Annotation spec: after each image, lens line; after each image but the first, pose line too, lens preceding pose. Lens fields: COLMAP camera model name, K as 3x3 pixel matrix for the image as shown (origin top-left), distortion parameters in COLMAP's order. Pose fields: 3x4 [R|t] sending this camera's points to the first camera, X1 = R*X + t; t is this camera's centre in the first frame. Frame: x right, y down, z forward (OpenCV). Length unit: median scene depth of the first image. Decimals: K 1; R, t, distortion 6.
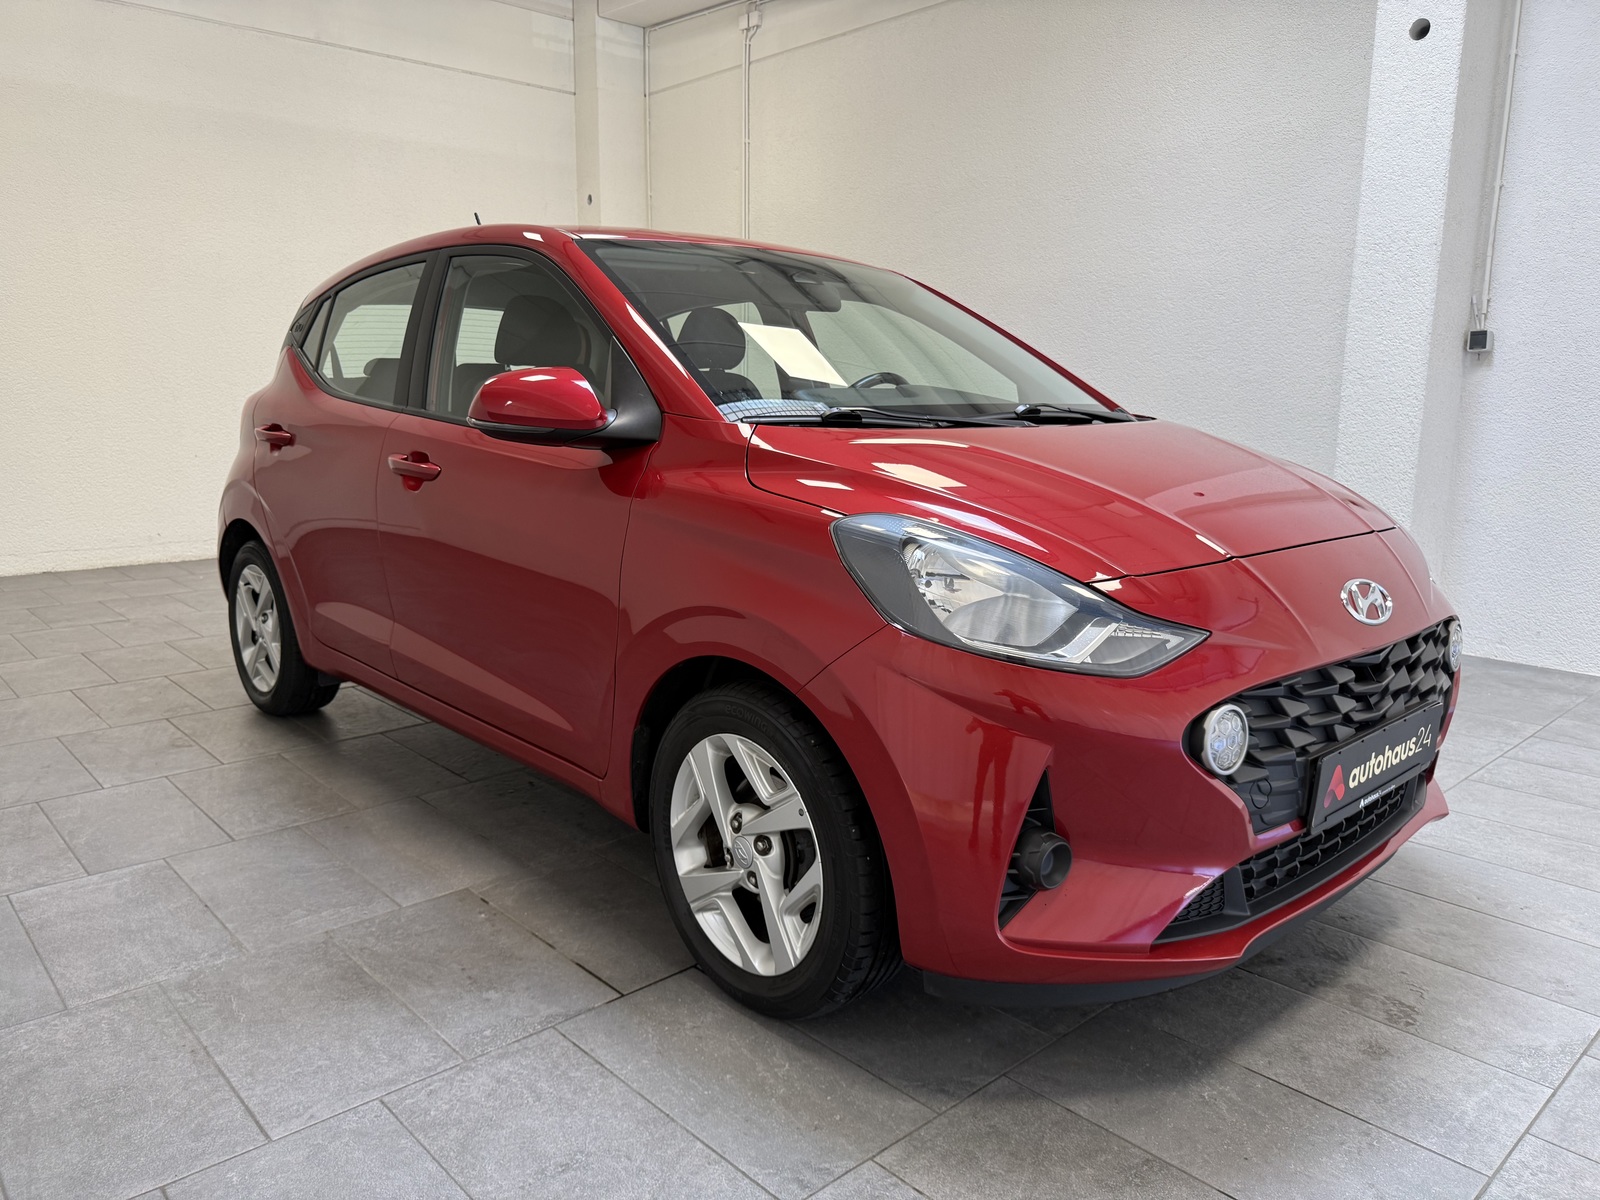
lens RADIAL K [[1155.6, 0, 801.8], [0, 1155.6, 600.7], [0, 0, 1]] dist [-0.007130, -0.003047]
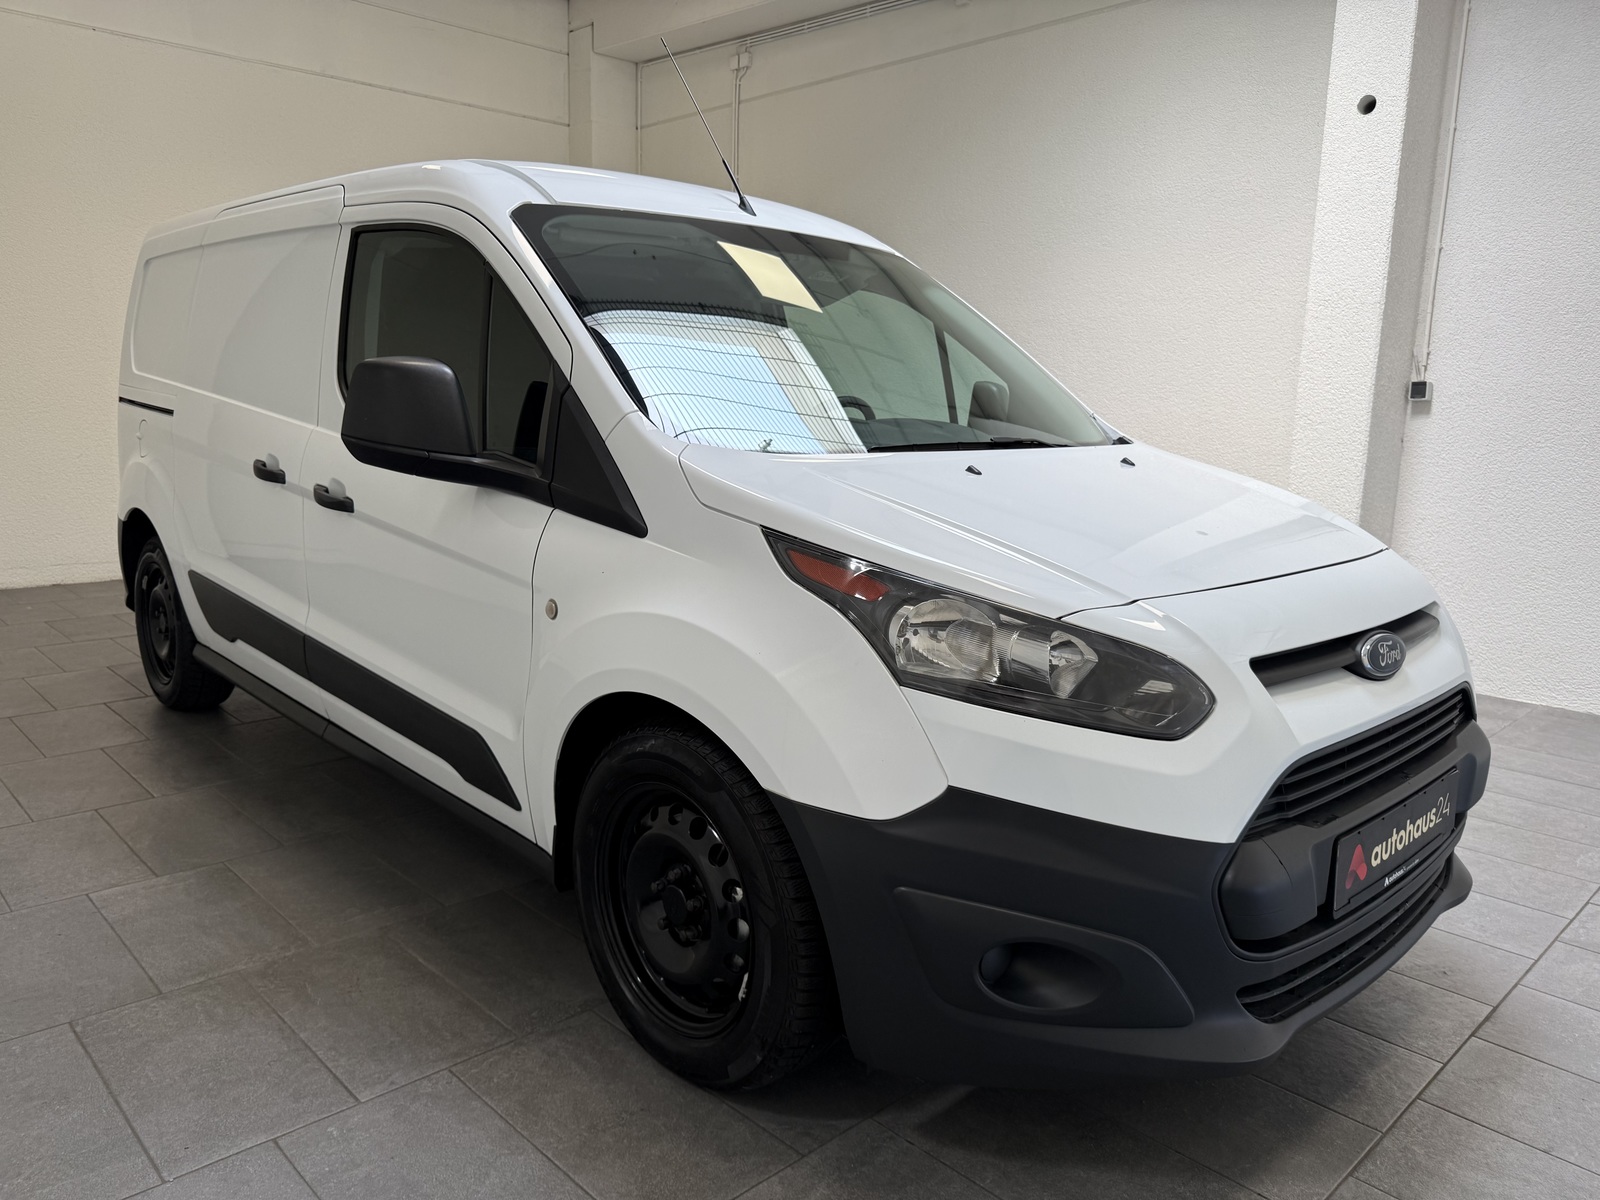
lens RADIAL K [[1155.6, 0, 796.0], [0, 1155.6, 605.1], [0, 0, 1]] dist [-0.007130, -0.003047]
pose [[0.999738, 0.010718, 0.020246, -0.033011], [-0.010658, 0.999939, -0.003039, -0.029169], [-0.020277, 0.002822, 0.999790, -0.136238]]
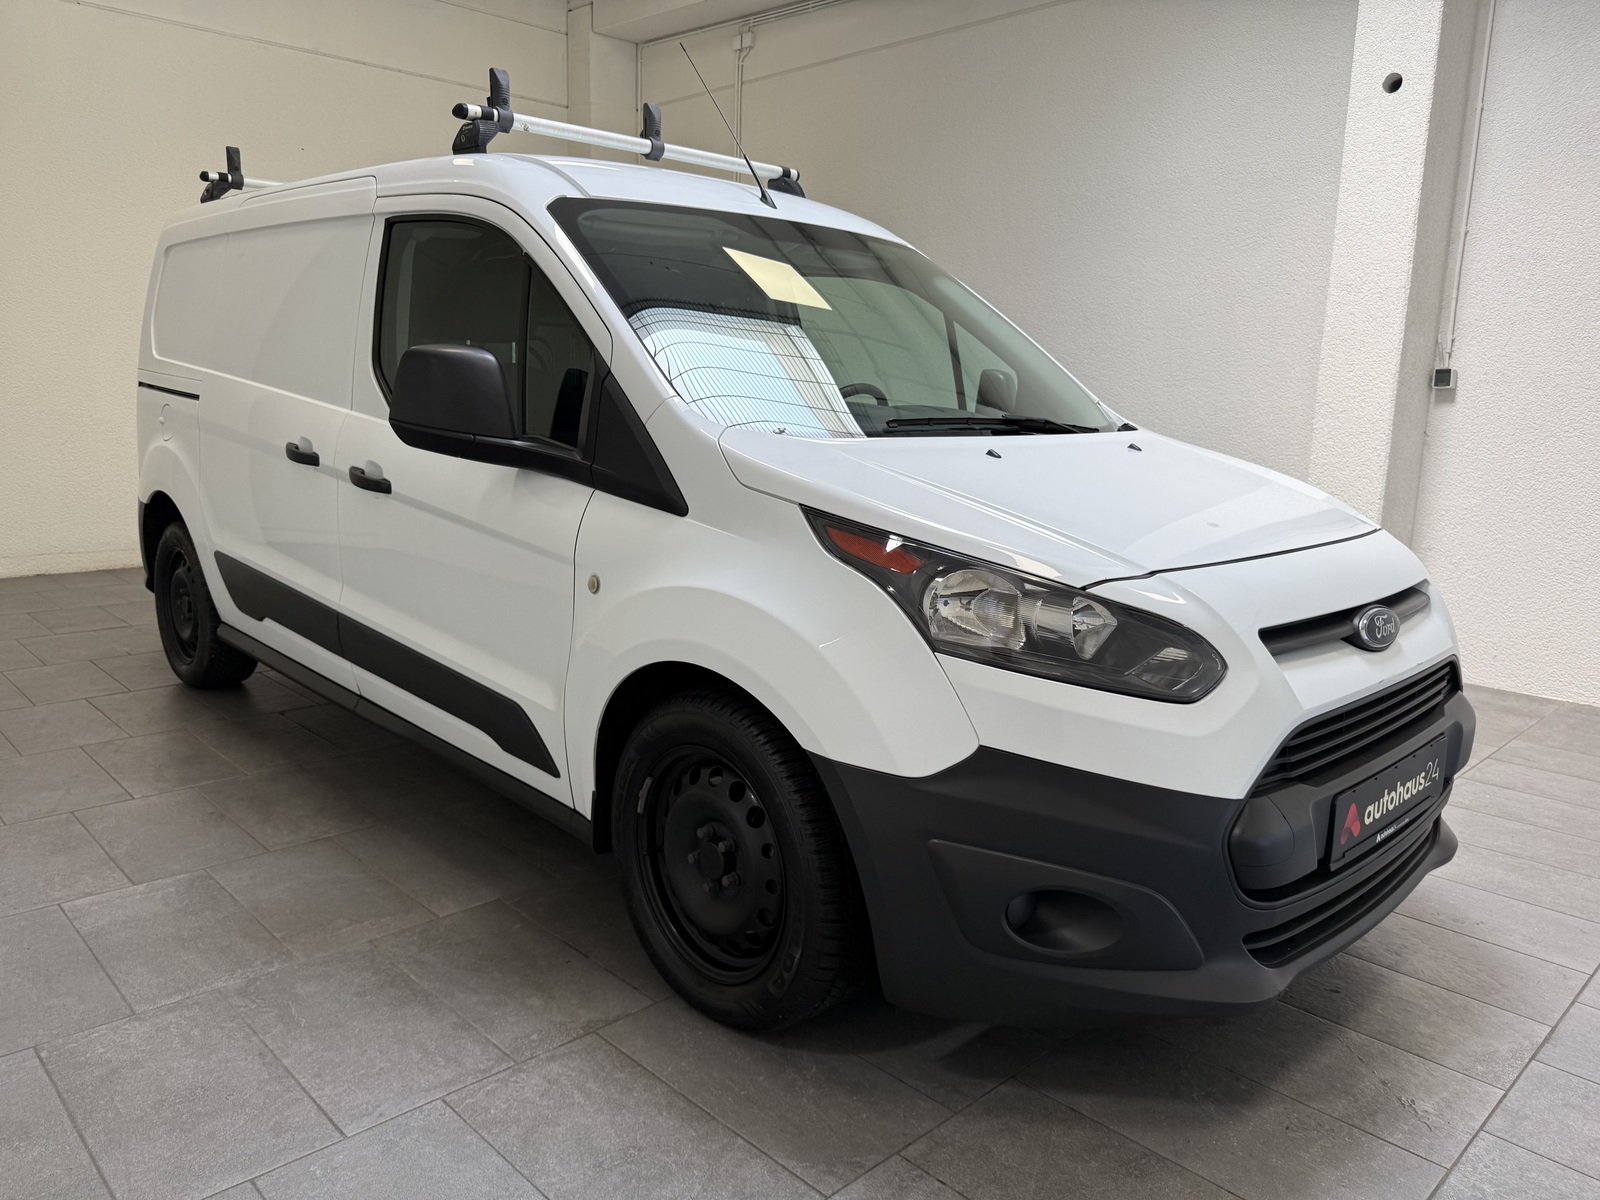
lens RADIAL K [[1155.6, 0, 800.5], [0, 1155.6, 600.4], [0, 0, 1]] dist [-0.007130, -0.003047]
pose [[0.999560, 0.012484, 0.026902, -0.048978], [-0.012516, 0.999921, 0.001056, -0.032556], [-0.026887, -0.001392, 0.999638, -0.072320]]
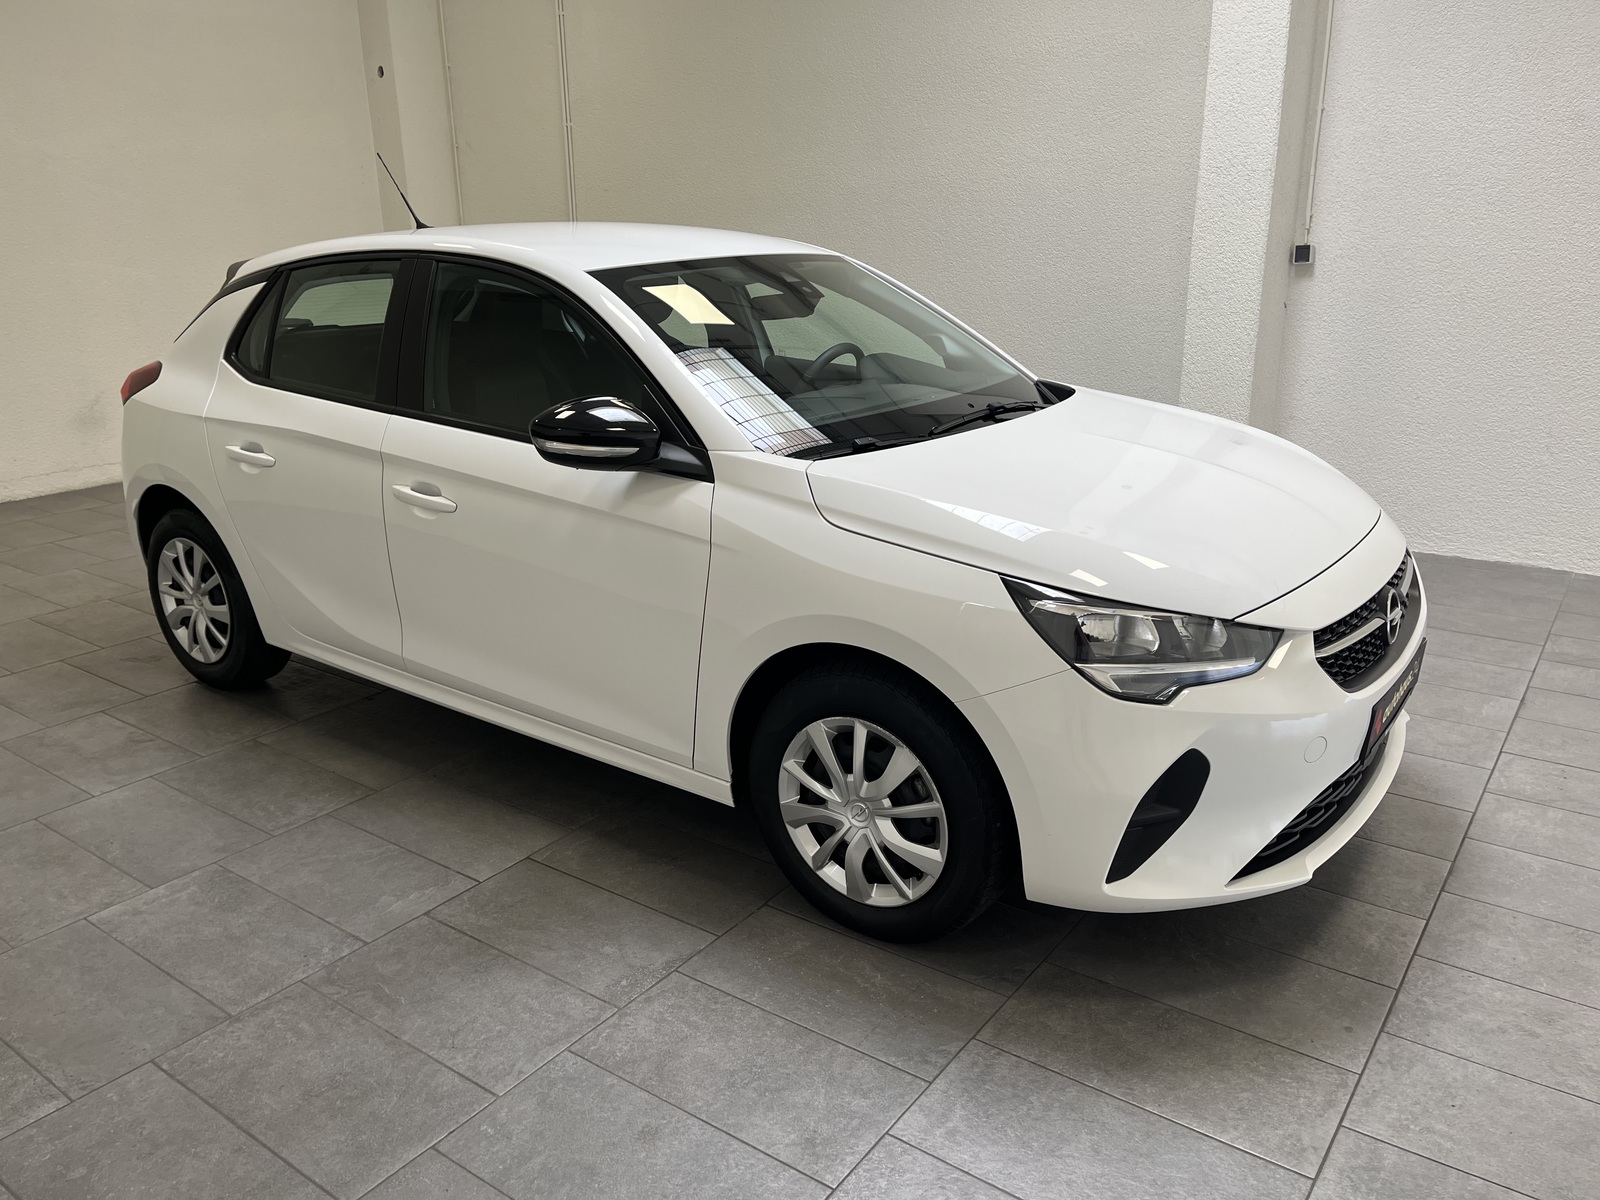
lens RADIAL K [[1225.1, 0, 803.7], [0, 1225.1, 602.7], [0, 0, 1]] dist [0.033538, -0.039047]
pose [[0.979715, -0.080226, 0.183636, -0.248736], [0.057028, 0.990094, 0.128300, -0.143849], [-0.192110, -0.115225, 0.974585, -0.198745]]
